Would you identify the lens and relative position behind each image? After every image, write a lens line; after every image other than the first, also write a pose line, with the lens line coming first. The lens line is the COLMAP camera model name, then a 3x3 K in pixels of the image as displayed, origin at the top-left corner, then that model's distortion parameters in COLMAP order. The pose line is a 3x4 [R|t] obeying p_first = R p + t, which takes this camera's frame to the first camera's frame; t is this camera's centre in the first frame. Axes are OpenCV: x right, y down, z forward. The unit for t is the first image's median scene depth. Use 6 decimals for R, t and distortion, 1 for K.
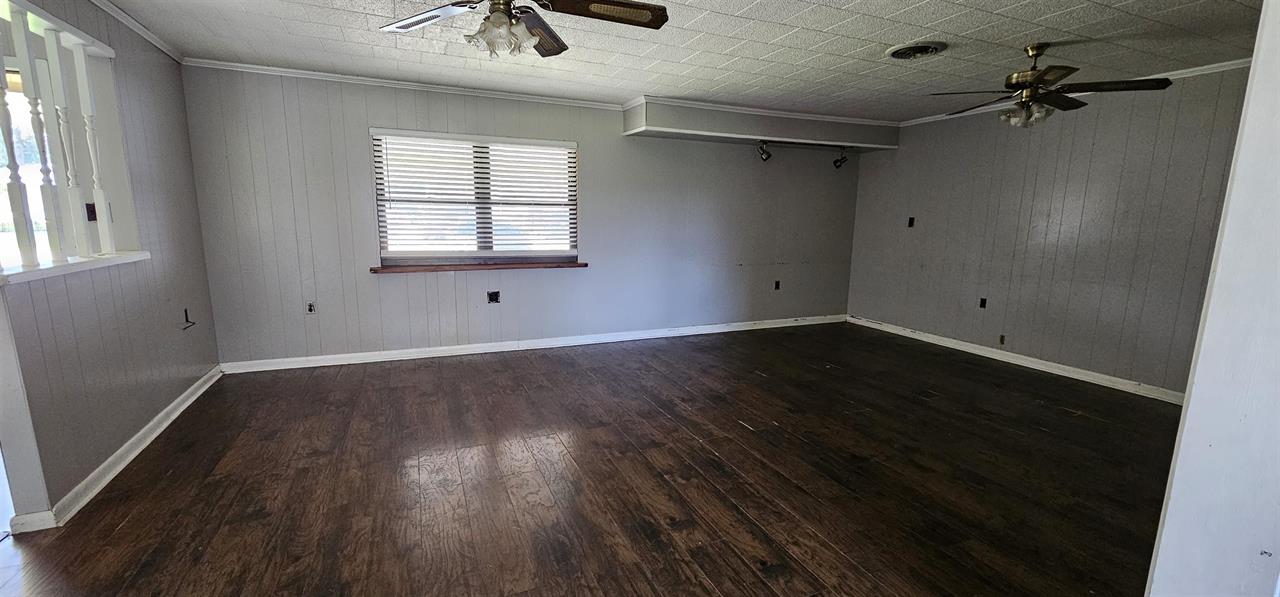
lens RADIAL K [[521.0, 0, 639.3], [0, 521.0, 294.4], [0, 0, 1]] dist [-0.000626, 0.000353]
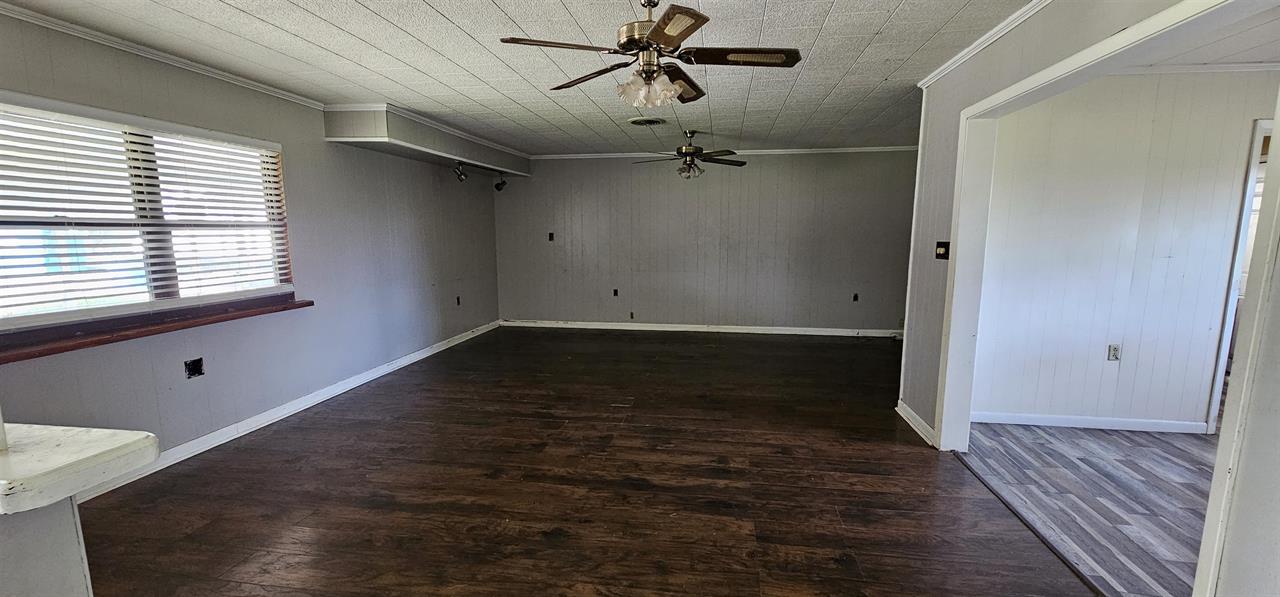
lens RADIAL K [[521.0, 0, 640.9], [0, 521.0, 309.0], [0, 0, 1]] dist [-0.000626, 0.000353]
pose [[0.542325, -0.139383, 0.828526, -0.520357], [0.131241, 0.988091, 0.080321, -0.048425], [-0.829855, 0.065177, 0.554159, 0.167199]]
